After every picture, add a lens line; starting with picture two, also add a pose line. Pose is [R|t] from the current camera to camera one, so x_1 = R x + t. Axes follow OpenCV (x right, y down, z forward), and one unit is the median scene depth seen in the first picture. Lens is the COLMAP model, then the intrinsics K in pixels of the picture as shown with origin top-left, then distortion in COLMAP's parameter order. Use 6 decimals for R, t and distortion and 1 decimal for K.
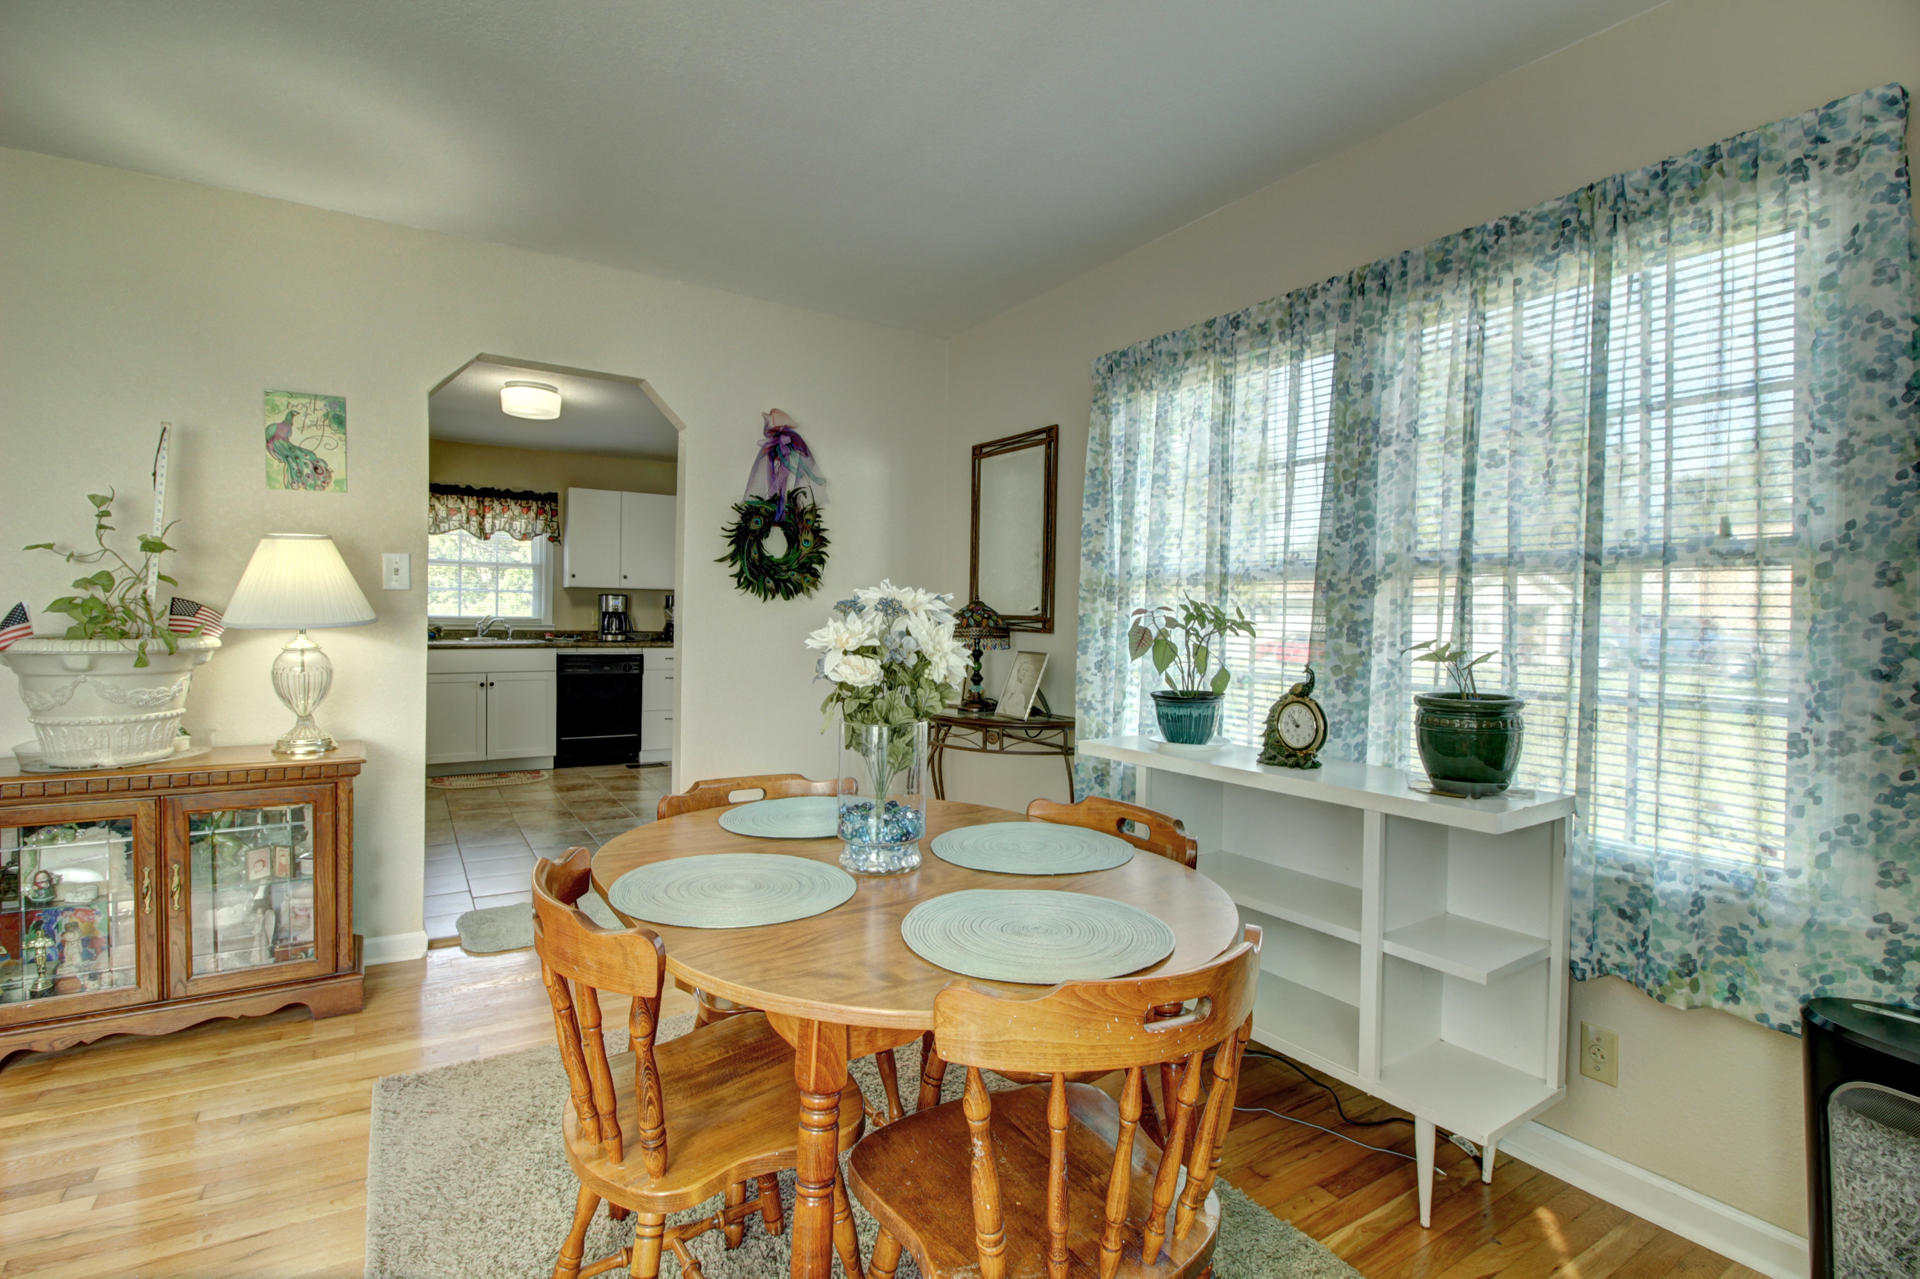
lens RADIAL K [[919.4, 0, 960.0], [0, 919.4, 639.5], [0, 0, 1]] dist [0.000067, 0.000300]
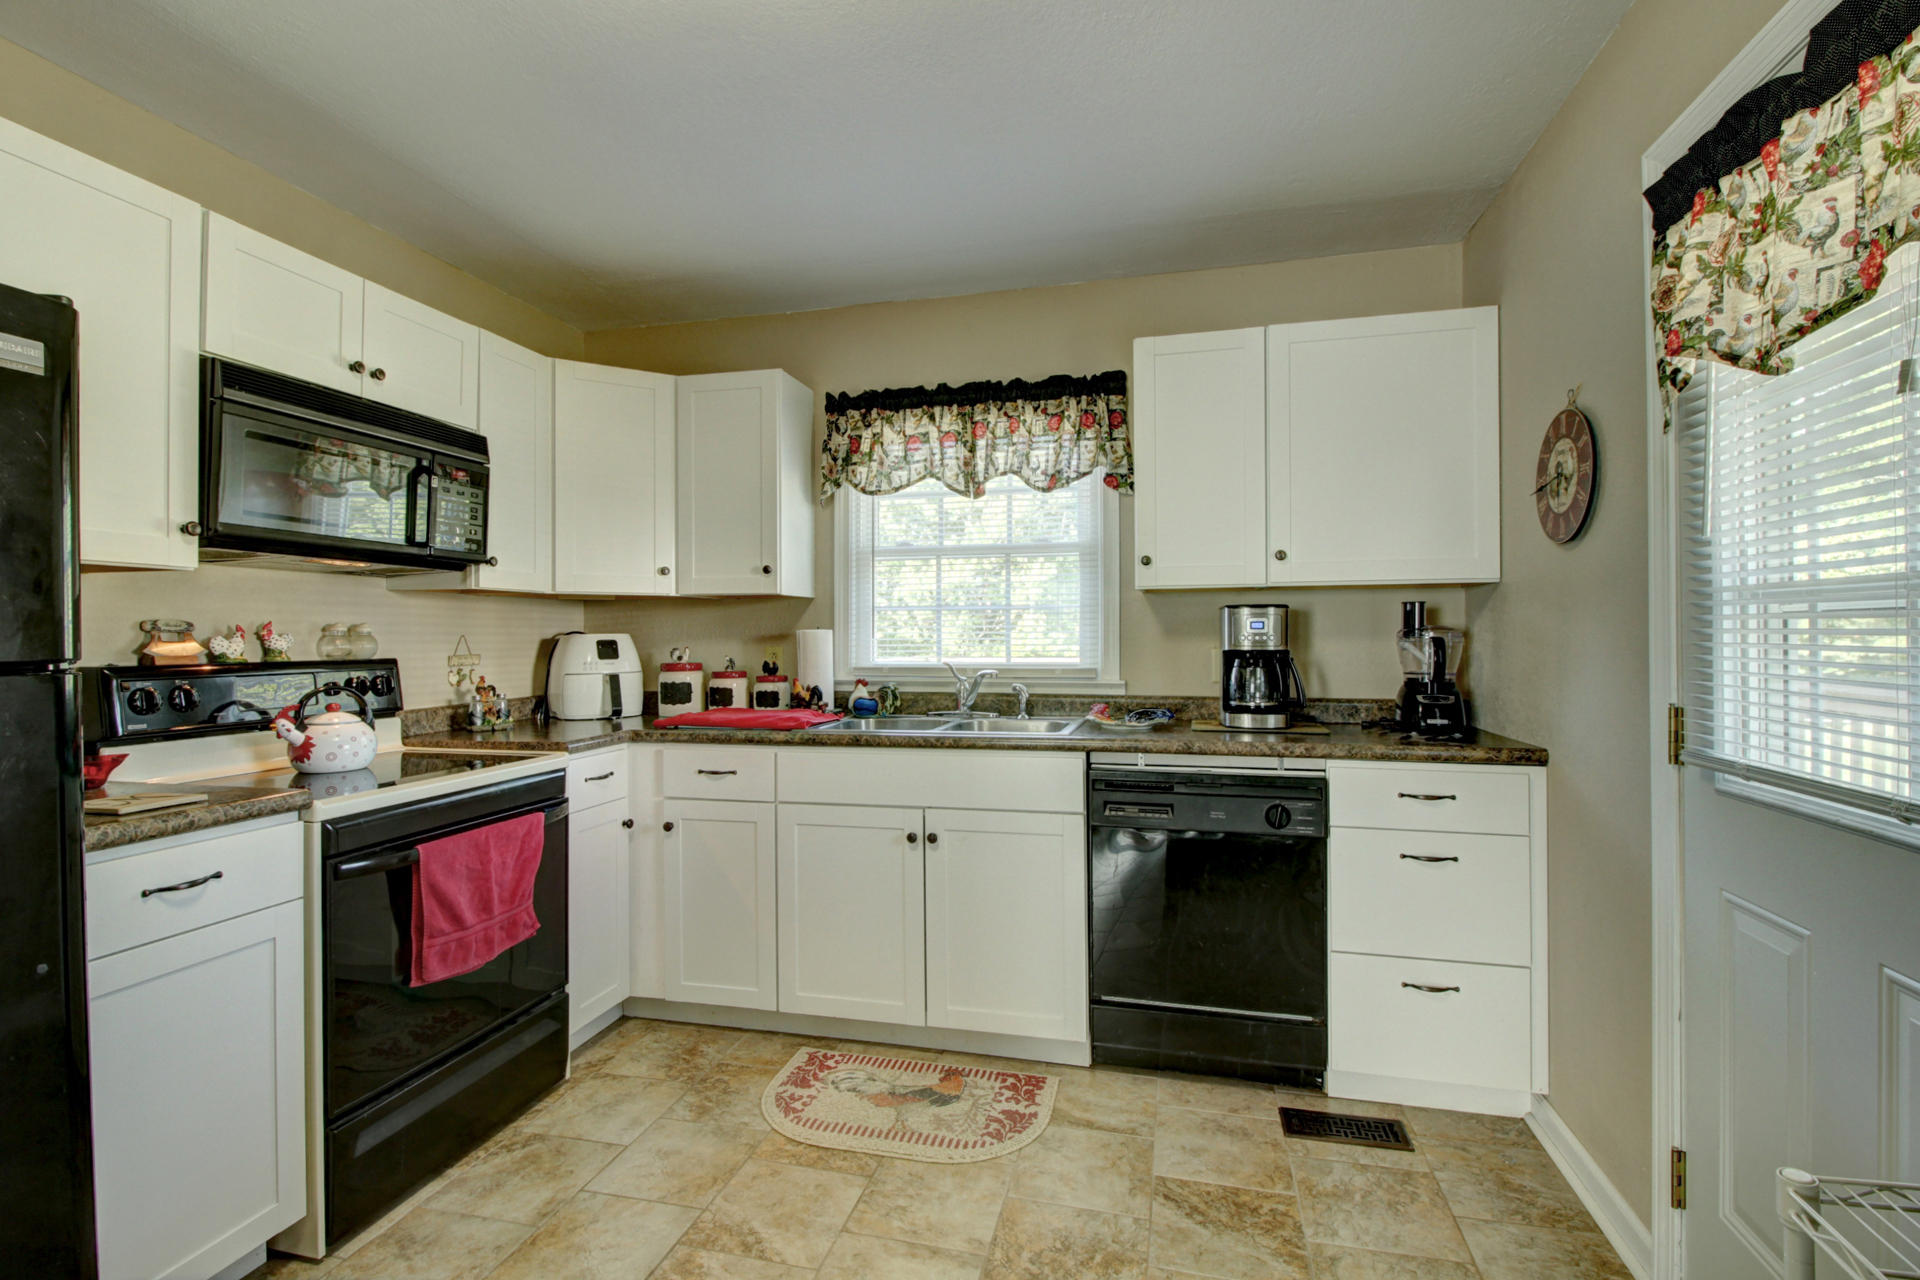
lens RADIAL K [[901.3, 0, 959.8], [0, 901.3, 591.9], [0, 0, 1]] dist [-0.000691, 0.000005]
pose [[0.683343, -0.054599, -0.728053, -0.193618], [-0.002634, 0.997009, -0.077242, -0.025729], [0.730093, 0.054700, 0.681155, 0.675299]]
